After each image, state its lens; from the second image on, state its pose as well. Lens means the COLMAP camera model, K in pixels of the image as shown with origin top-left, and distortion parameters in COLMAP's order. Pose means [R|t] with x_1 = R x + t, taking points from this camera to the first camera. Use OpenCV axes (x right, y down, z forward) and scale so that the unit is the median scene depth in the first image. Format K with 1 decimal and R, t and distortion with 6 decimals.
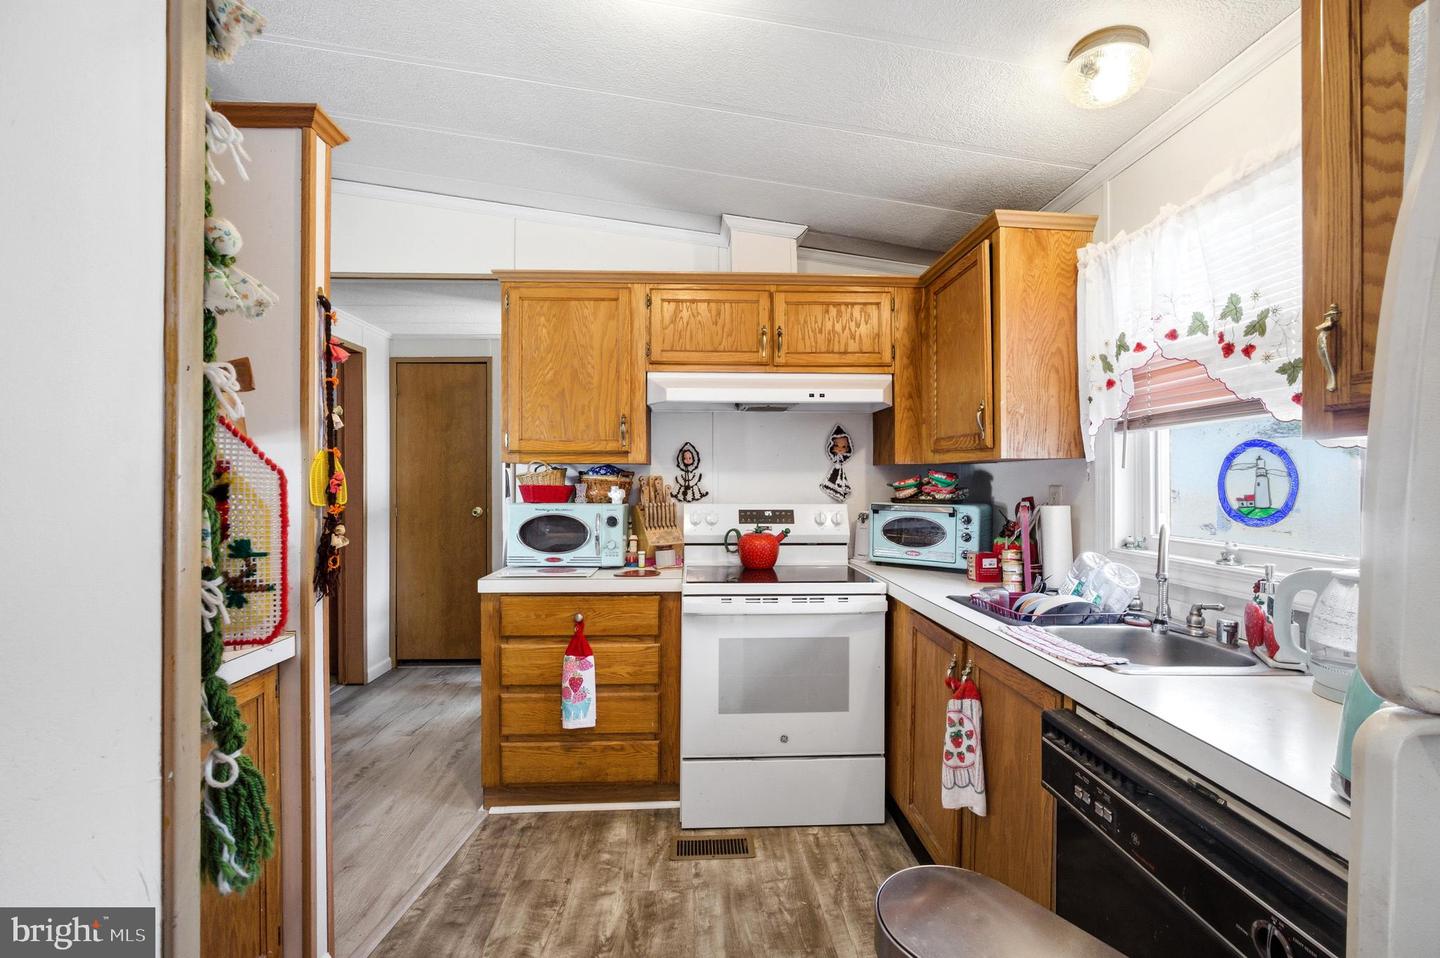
lens RADIAL K [[620.7, 0, 717.5], [0, 620.7, 480.1], [0, 0, 1]] dist [-0.016520, 0.004104]
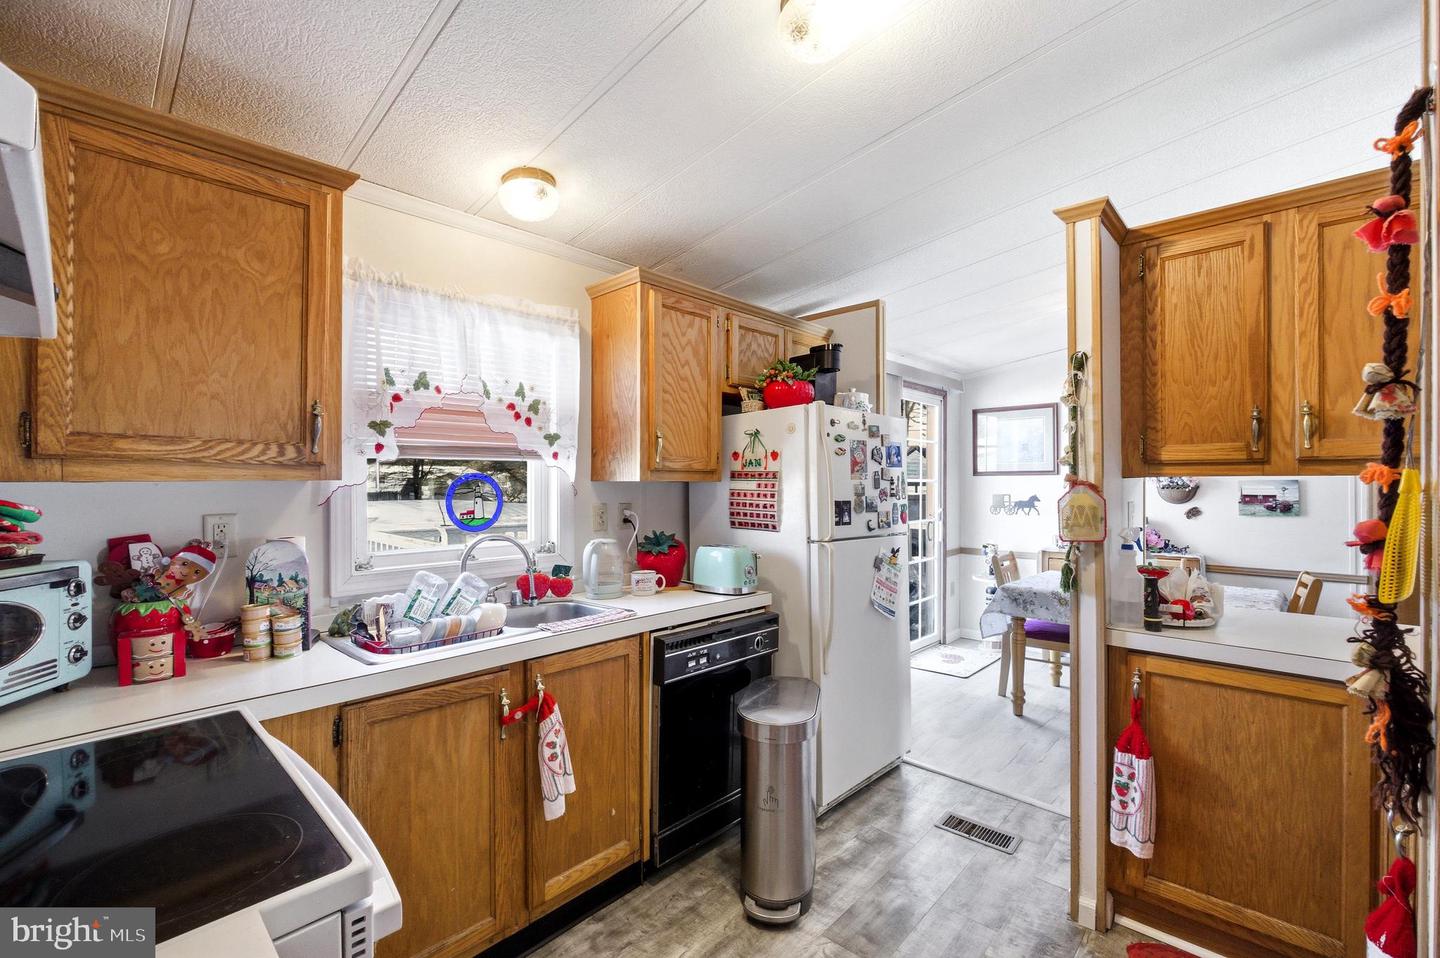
lens RADIAL K [[620.7, 0, 717.1], [0, 620.7, 483.0], [0, 0, 1]] dist [-0.016520, 0.004104]
pose [[-0.700046, 0.003251, 0.714090, -0.361785], [0.005143, 0.999987, 0.000489, -0.023587], [-0.714079, 0.004015, -0.700054, 0.978994]]
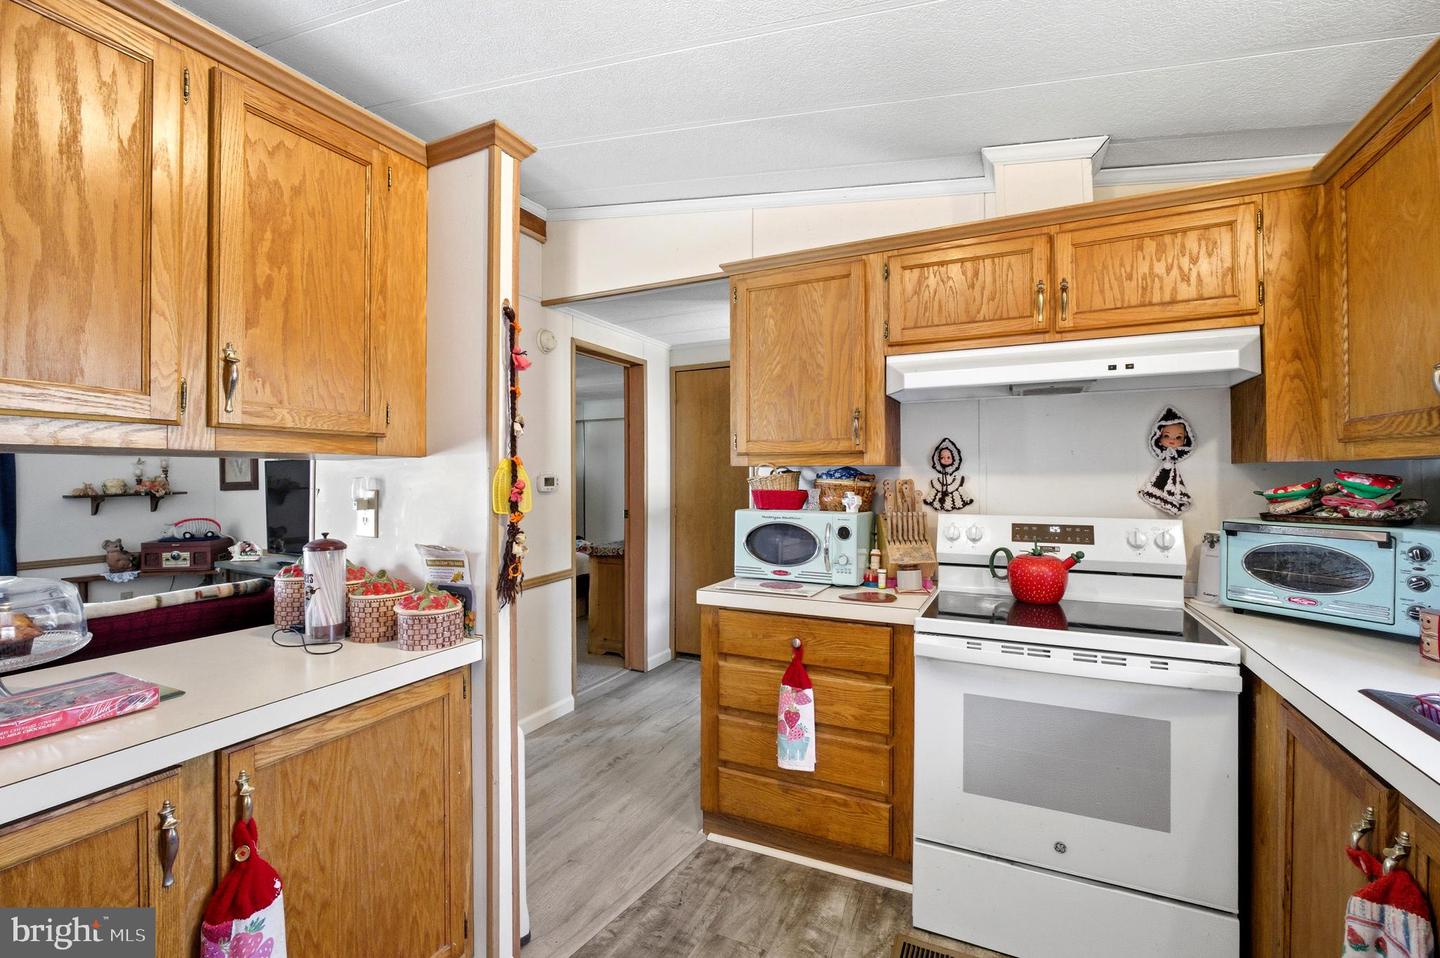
lens RADIAL K [[620.7, 0, 720.2], [0, 620.7, 472.7], [0, 0, 1]] dist [-0.016520, 0.004104]
pose [[0.879783, -0.005545, -0.475344, 0.092101], [0.001087, 0.999953, -0.009651, -0.009446], [0.475375, 0.007974, 0.879747, 0.164361]]
